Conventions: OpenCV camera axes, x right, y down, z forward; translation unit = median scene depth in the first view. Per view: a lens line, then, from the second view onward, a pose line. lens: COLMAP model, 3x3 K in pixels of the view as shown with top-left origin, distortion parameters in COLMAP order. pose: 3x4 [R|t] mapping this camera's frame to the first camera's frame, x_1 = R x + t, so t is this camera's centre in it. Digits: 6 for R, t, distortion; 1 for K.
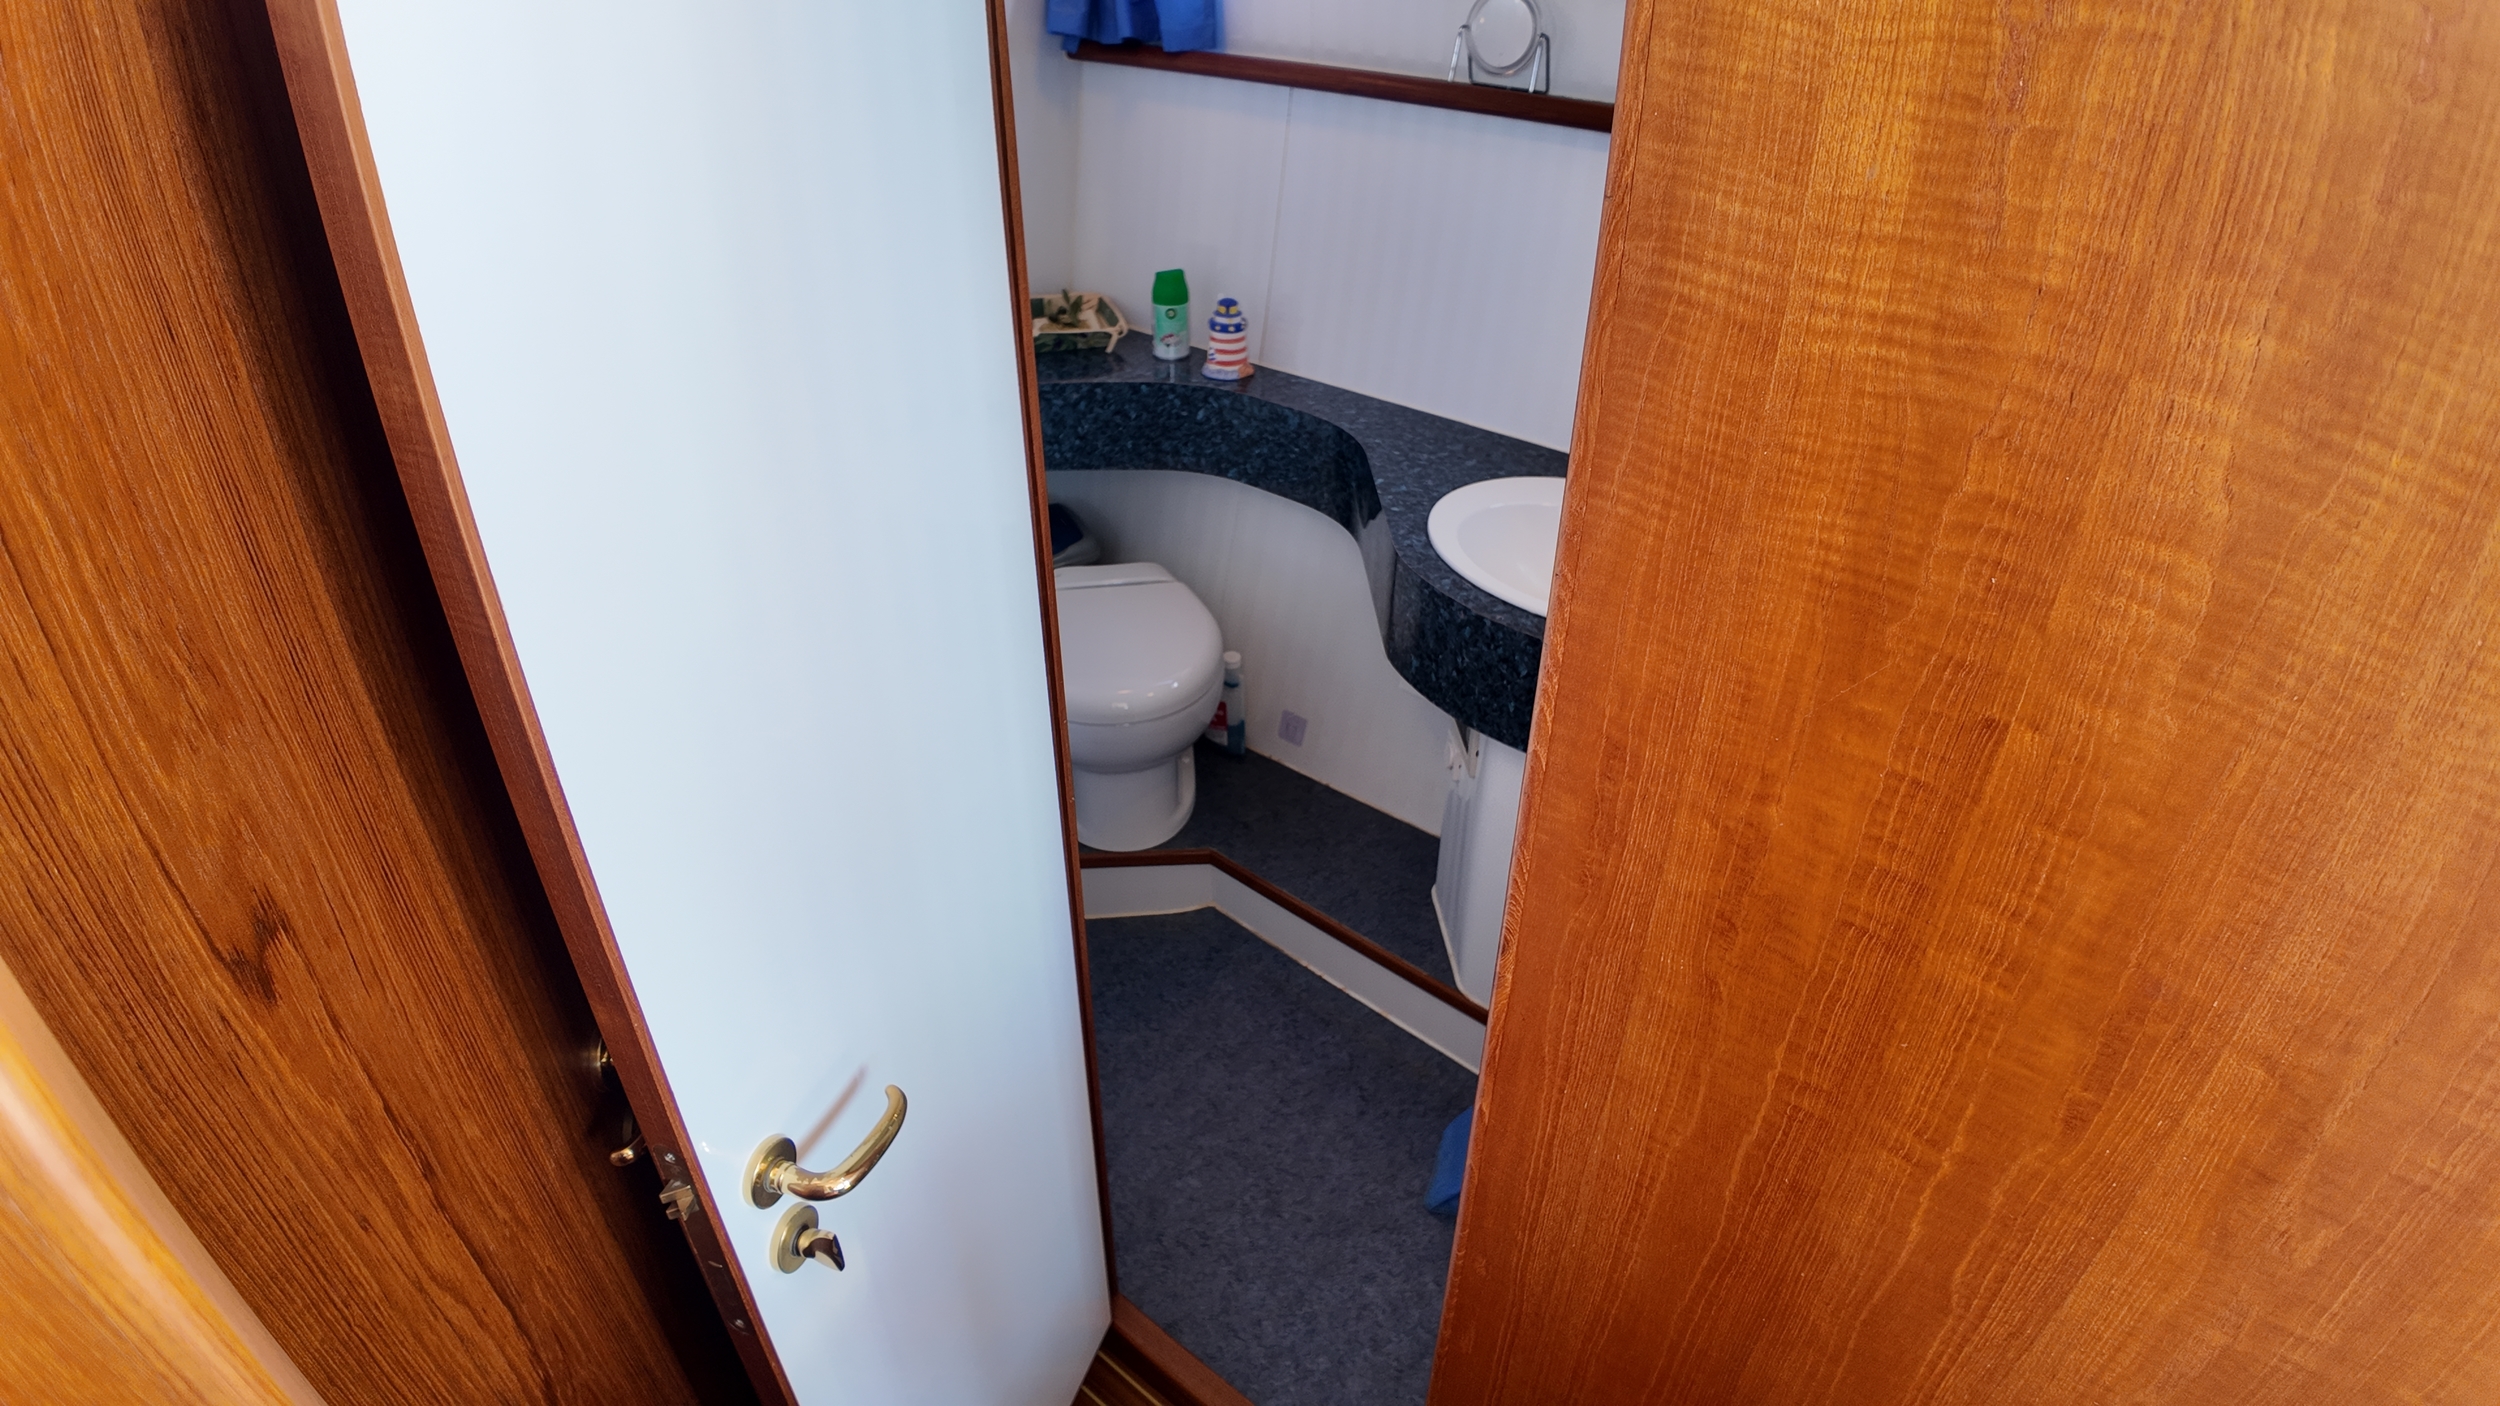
lens RADIAL K [[1308.3, 0, 1250.0], [0, 1308.3, 703.0], [0, 0, 1]] dist [-0.046934, -0.000108]
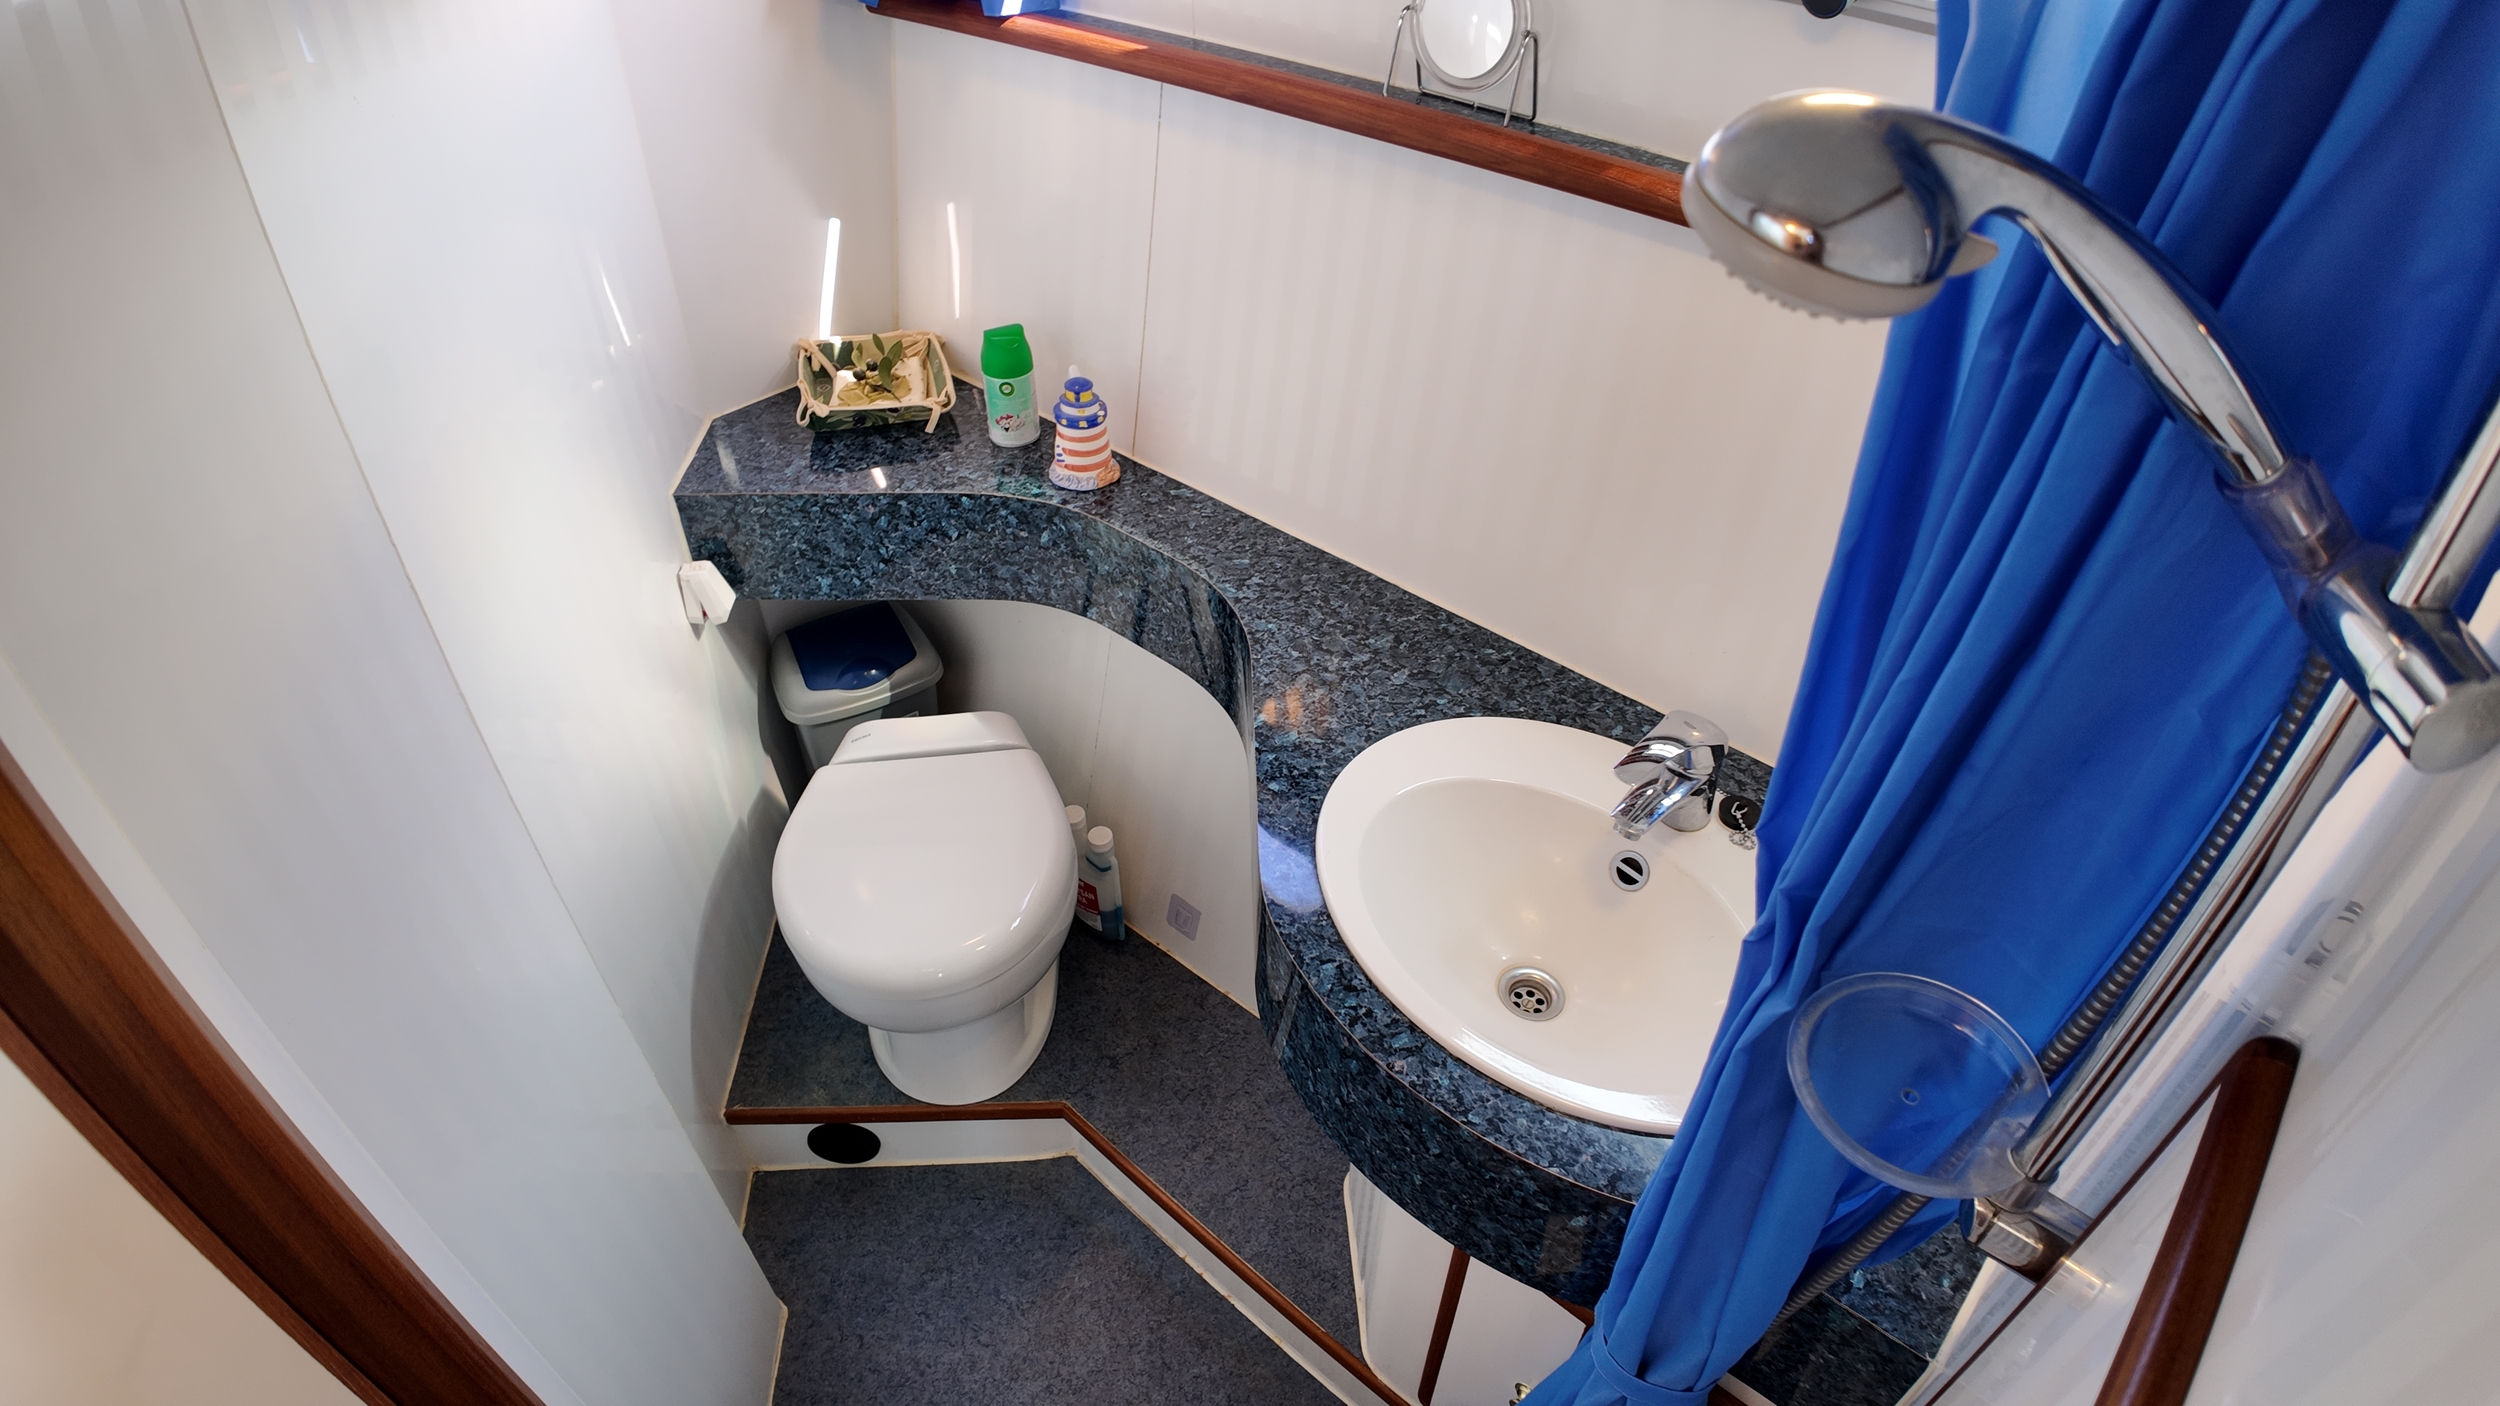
lens RADIAL K [[1308.3, 0, 1250.0], [0, 1308.3, 703.0], [0, 0, 1]] dist [-0.046934, -0.000108]
pose [[0.999843, 0.015418, -0.008687, 0.084029], [-0.014195, 0.991856, 0.126572, -0.223993], [0.010568, -0.126429, 0.991919, 0.272118]]
